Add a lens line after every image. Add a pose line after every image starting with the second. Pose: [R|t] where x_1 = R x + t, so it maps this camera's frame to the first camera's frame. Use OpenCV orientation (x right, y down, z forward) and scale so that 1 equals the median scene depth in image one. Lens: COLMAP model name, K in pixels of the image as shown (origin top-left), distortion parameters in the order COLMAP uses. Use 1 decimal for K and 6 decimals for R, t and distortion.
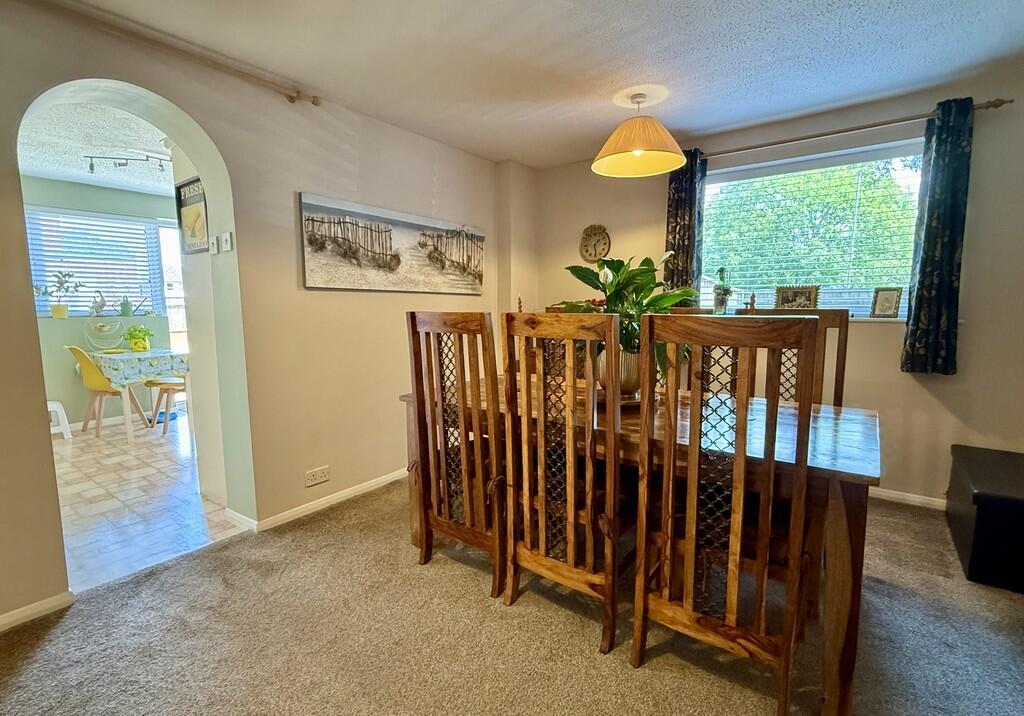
lens RADIAL K [[475.3, 0, 511.1], [0, 475.3, 358.2], [0, 0, 1]] dist [0.003282, -0.001349]
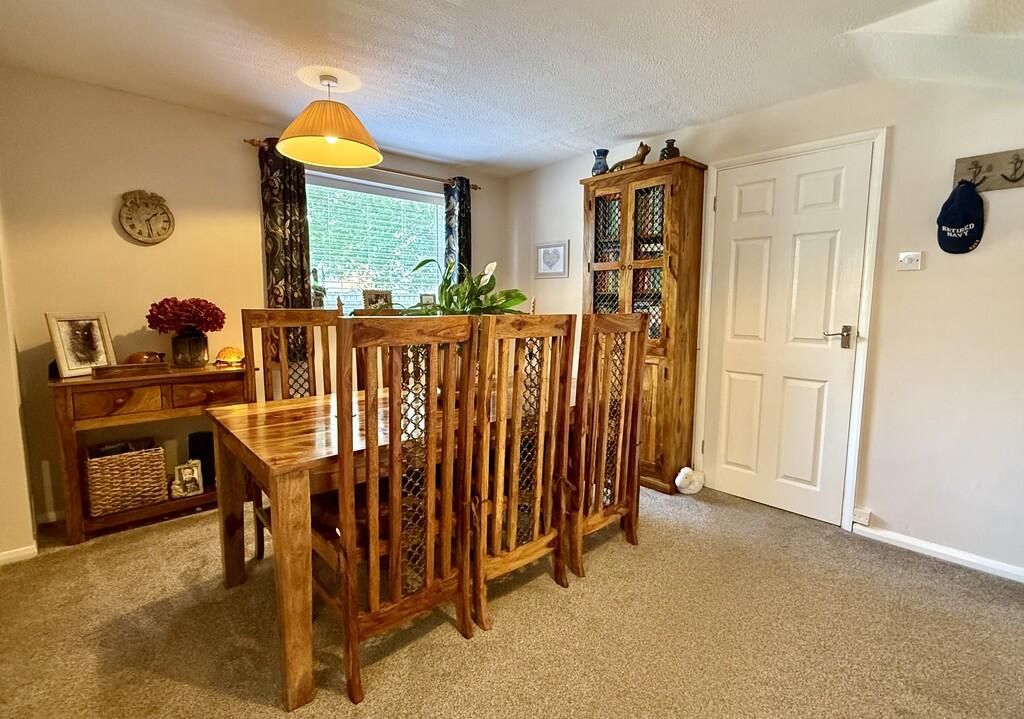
lens RADIAL K [[476.1, 0, 512.3], [0, 476.1, 357.0], [0, 0, 1]] dist [0.002460, -0.001747]
pose [[0.204758, -0.105924, 0.973064, -0.611014], [0.108348, 0.990471, 0.085020, -0.059615], [-0.972797, 0.088021, 0.214284, 0.511154]]
